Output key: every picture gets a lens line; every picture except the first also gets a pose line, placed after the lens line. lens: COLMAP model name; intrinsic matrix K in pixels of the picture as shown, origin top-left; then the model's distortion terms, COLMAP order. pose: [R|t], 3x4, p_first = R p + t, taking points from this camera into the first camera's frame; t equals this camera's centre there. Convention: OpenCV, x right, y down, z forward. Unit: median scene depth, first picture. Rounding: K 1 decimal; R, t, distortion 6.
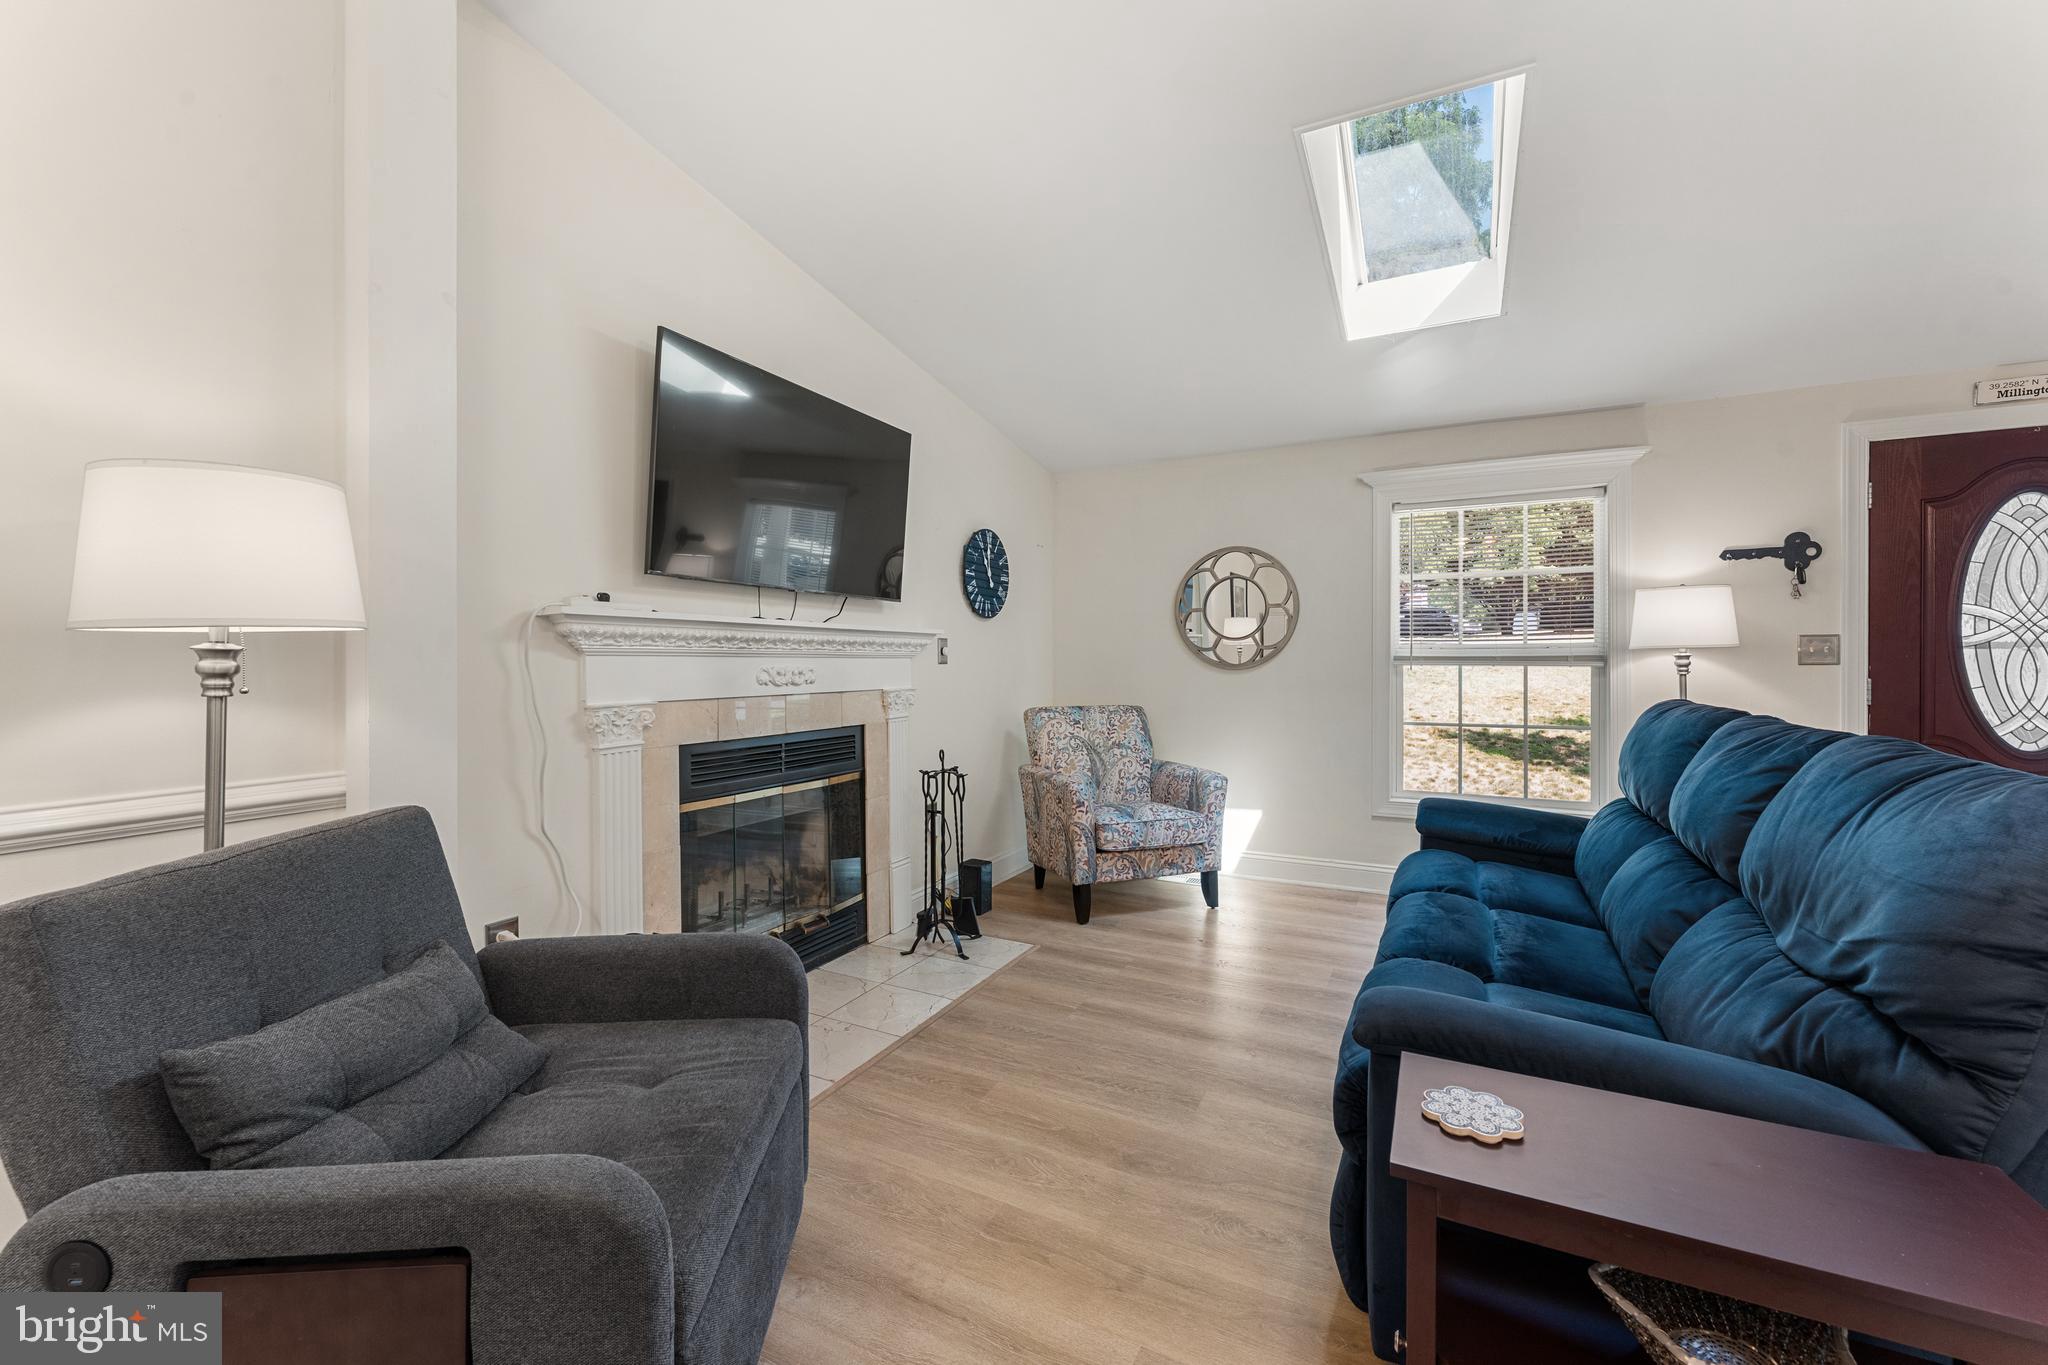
lens RADIAL K [[820.5, 0, 1026.5], [0, 820.5, 660.5], [0, 0, 1]] dist [-0.000080, -0.000207]
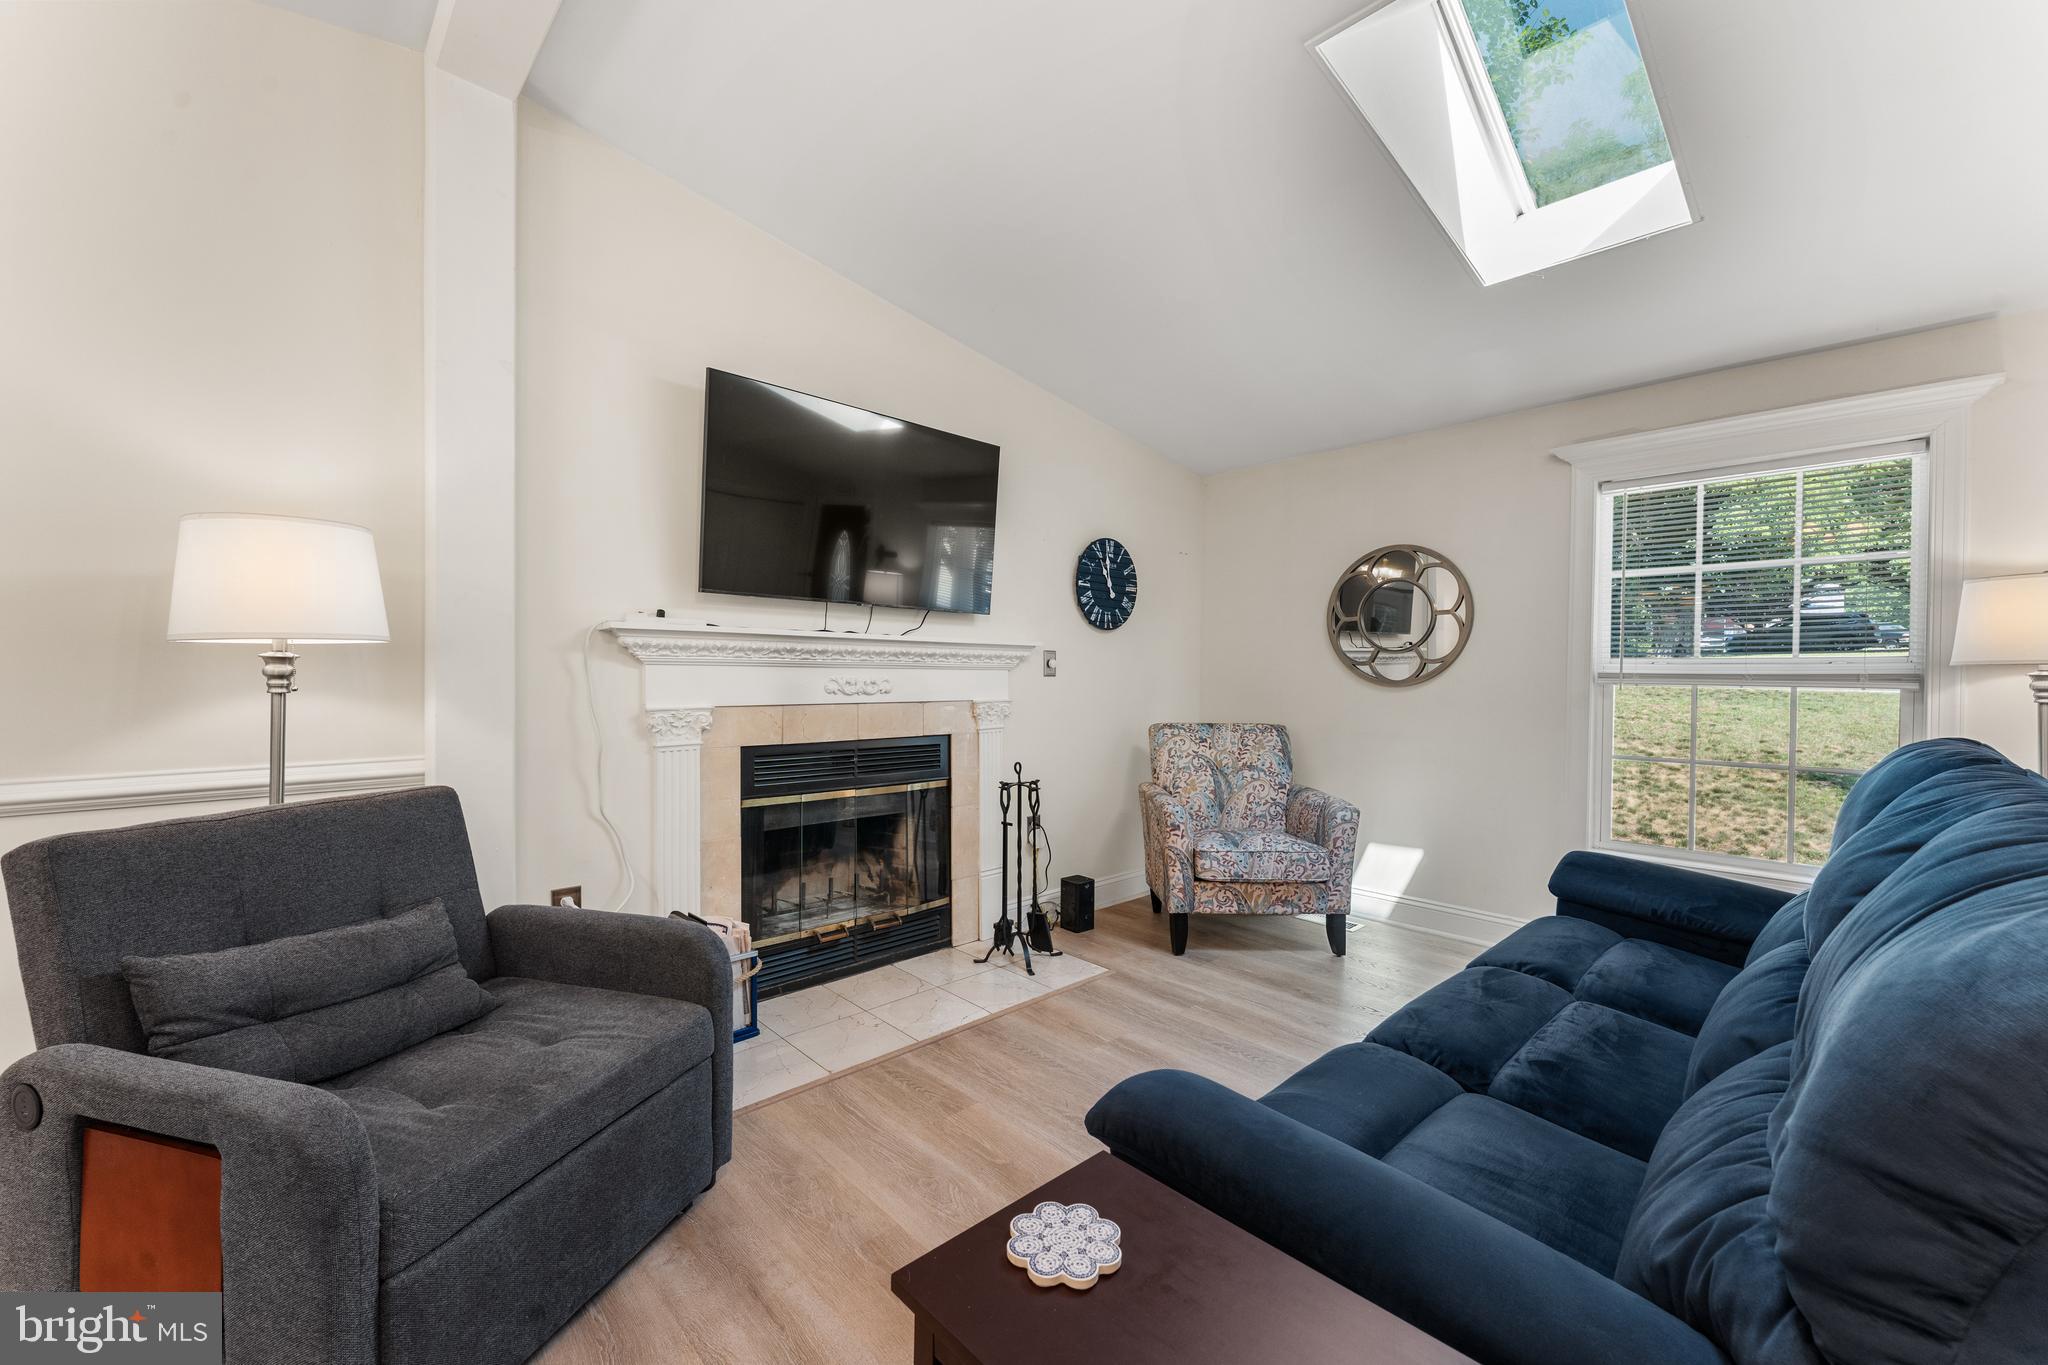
lens RADIAL K [[811.4, 0, 1024.0], [0, 811.4, 682.5], [0, 0, 1]] dist [0.000846, -0.000073]
pose [[0.941316, 0.013242, -0.337267, 0.230703], [-0.009728, 0.999879, 0.012106, 0.000057], [0.337387, -0.008114, 0.941331, 0.075636]]
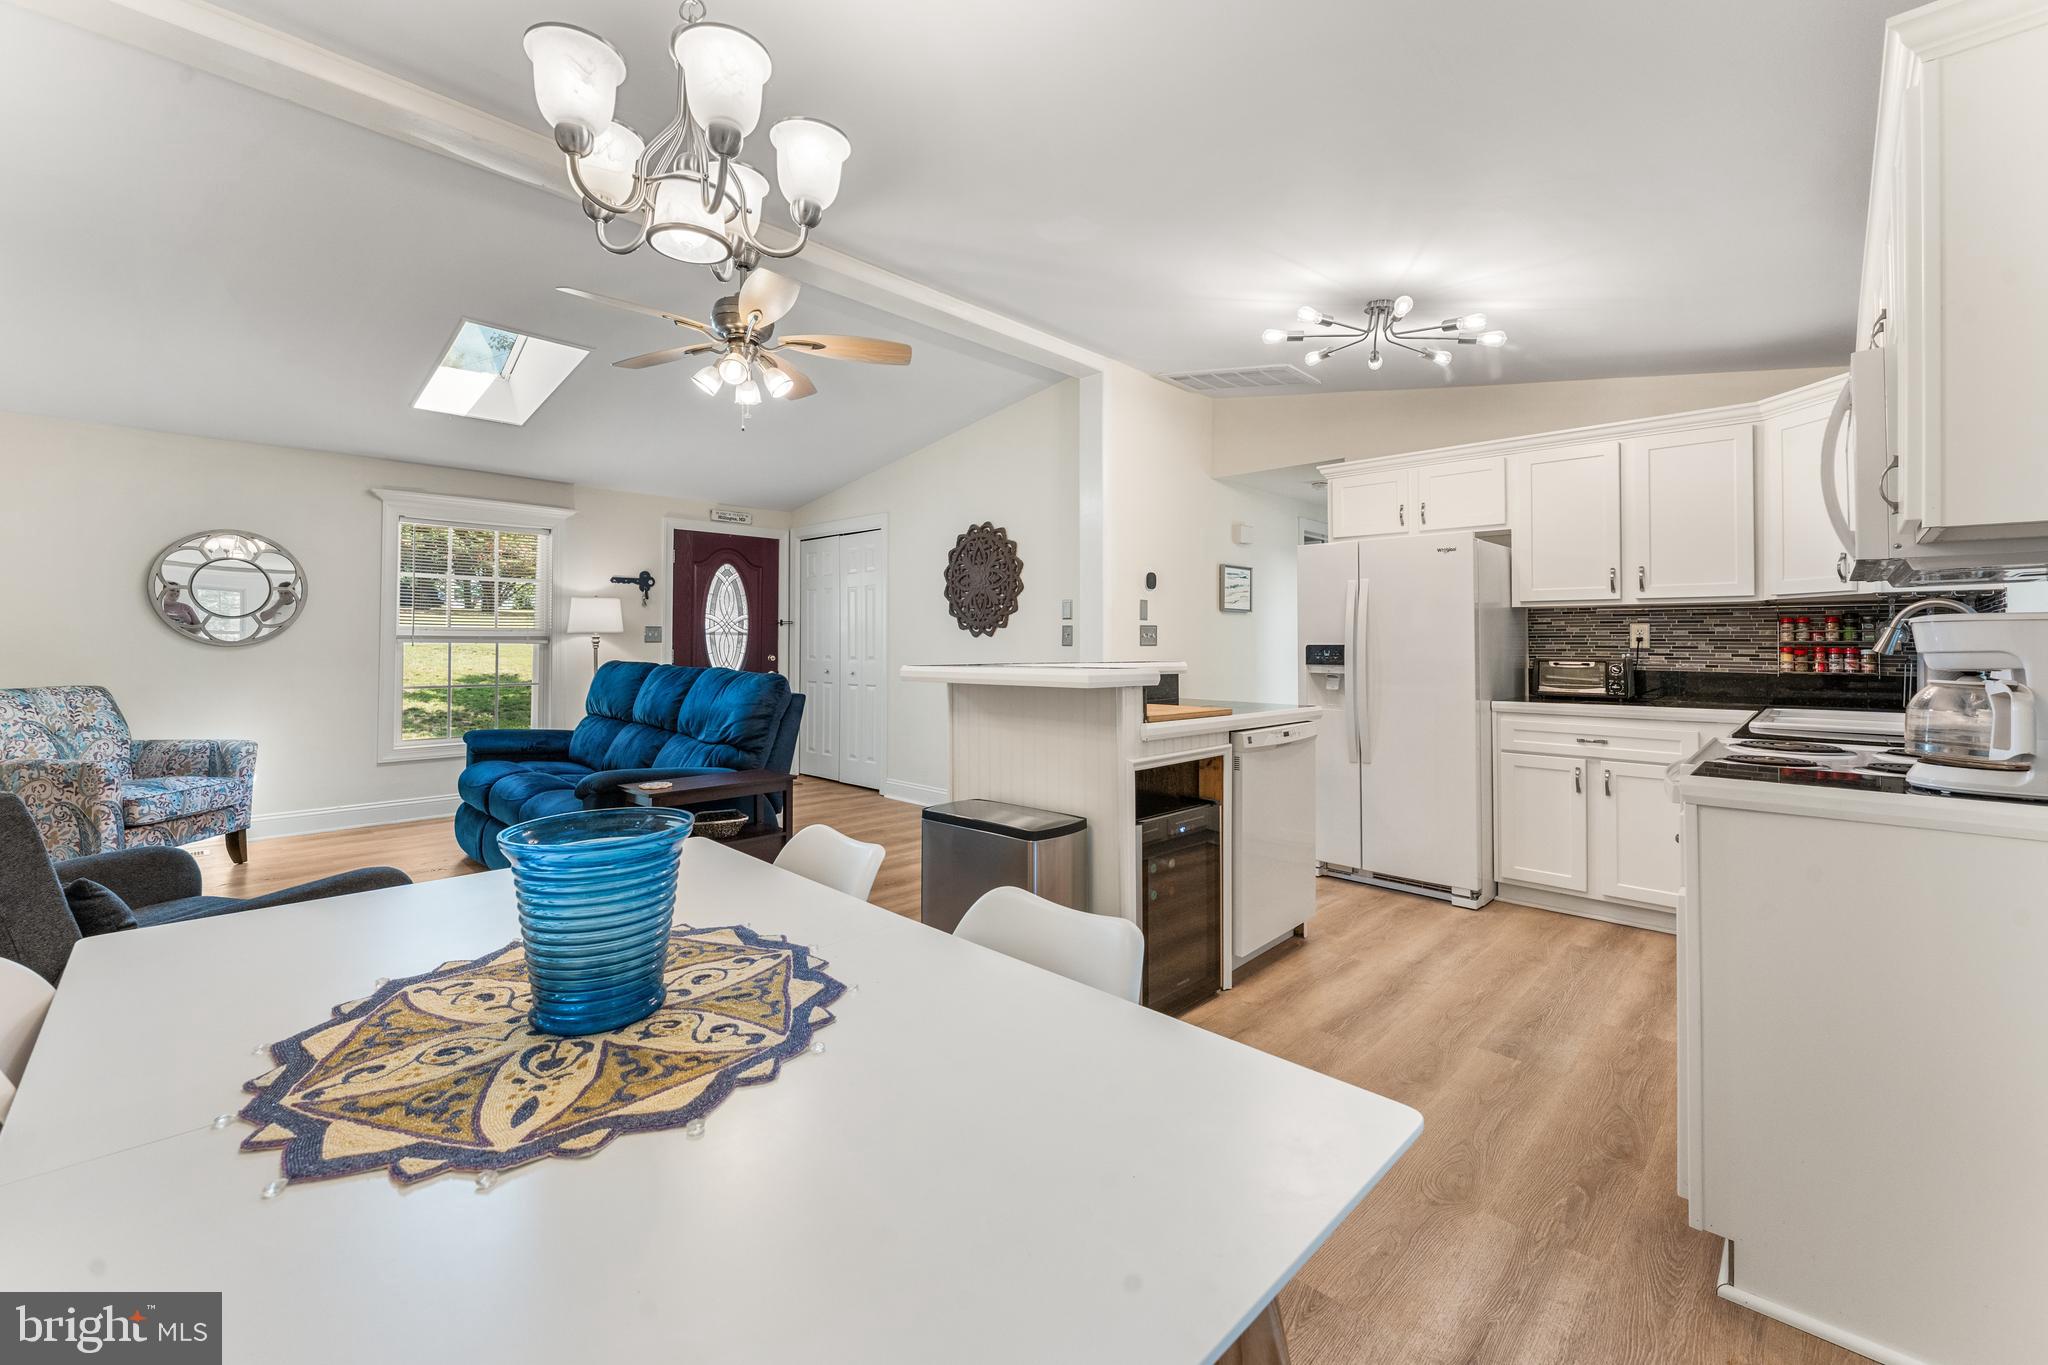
lens RADIAL K [[838.7, 0, 1021.0], [0, 838.7, 626.5], [0, 0, 1]] dist [0.000943, 0.000087]
pose [[0.293658, 0.019417, 0.955713, -0.630511], [-0.005895, 0.999811, -0.018502, -0.000313], [-0.955892, -0.000200, 0.293717, -0.376795]]
